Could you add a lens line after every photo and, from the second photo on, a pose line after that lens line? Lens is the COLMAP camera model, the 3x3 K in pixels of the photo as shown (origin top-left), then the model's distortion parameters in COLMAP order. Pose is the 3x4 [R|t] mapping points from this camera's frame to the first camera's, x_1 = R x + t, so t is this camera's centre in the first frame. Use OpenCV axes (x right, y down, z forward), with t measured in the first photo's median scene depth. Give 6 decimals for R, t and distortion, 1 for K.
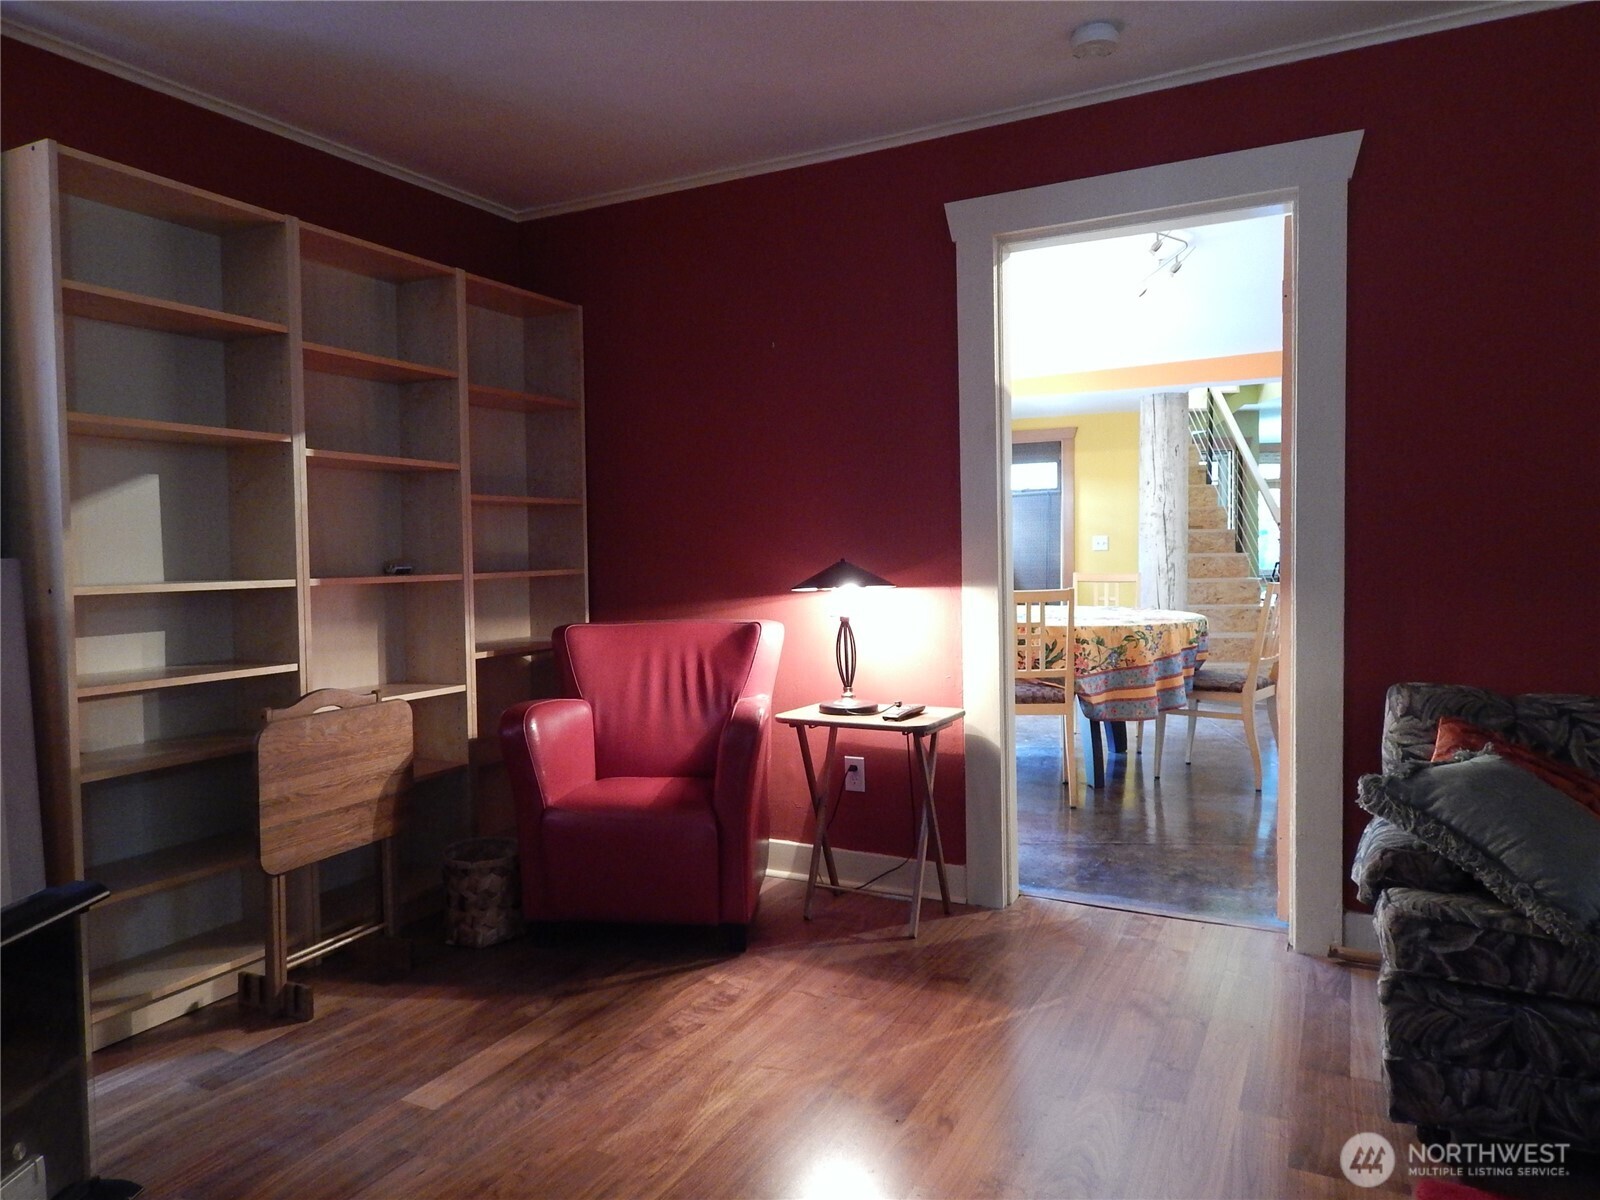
lens RADIAL K [[1062.8, 0, 810.8], [0, 1062.8, 593.8], [0, 0, 1]] dist [0.013924, -0.008429]
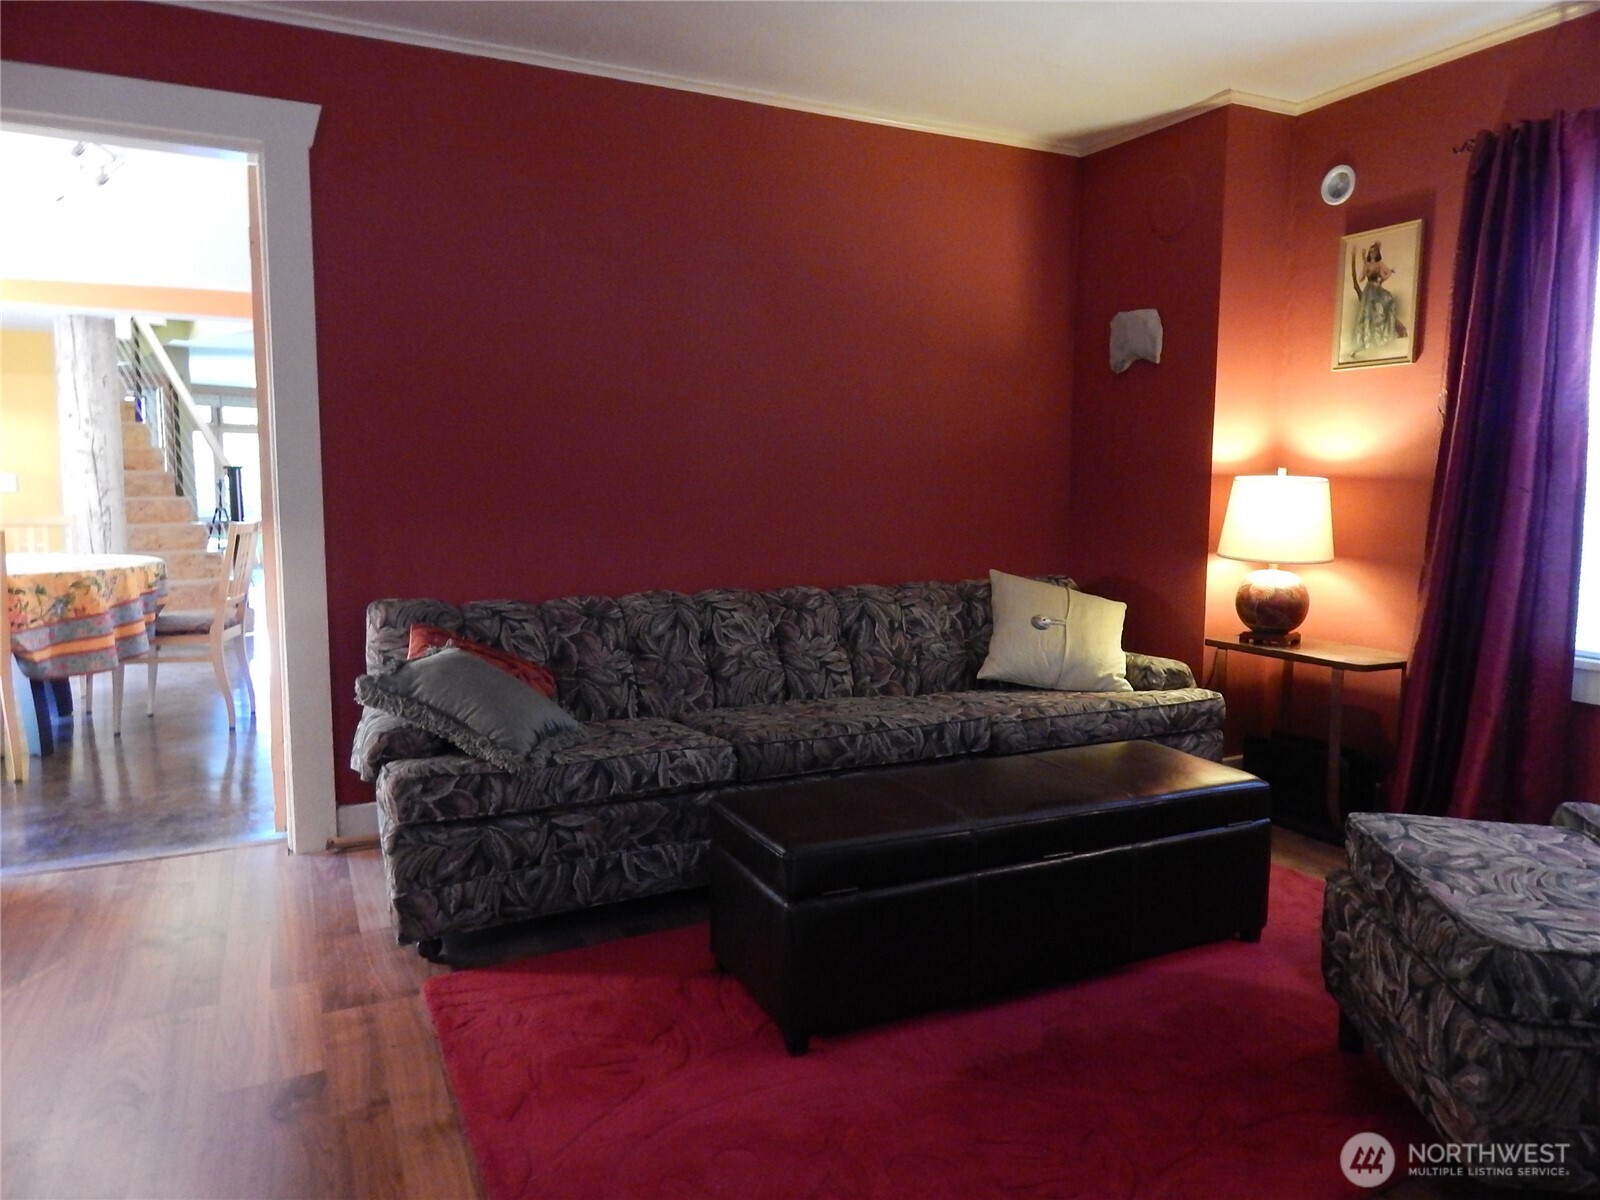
lens RADIAL K [[1062.8, 0, 806.3], [0, 1062.8, 593.6], [0, 0, 1]] dist [0.013924, -0.008429]
pose [[0.600253, -0.062429, 0.797370, -0.099977], [0.024864, 0.997924, 0.059413, 0.019041], [-0.799423, -0.015837, 0.600559, -0.082852]]
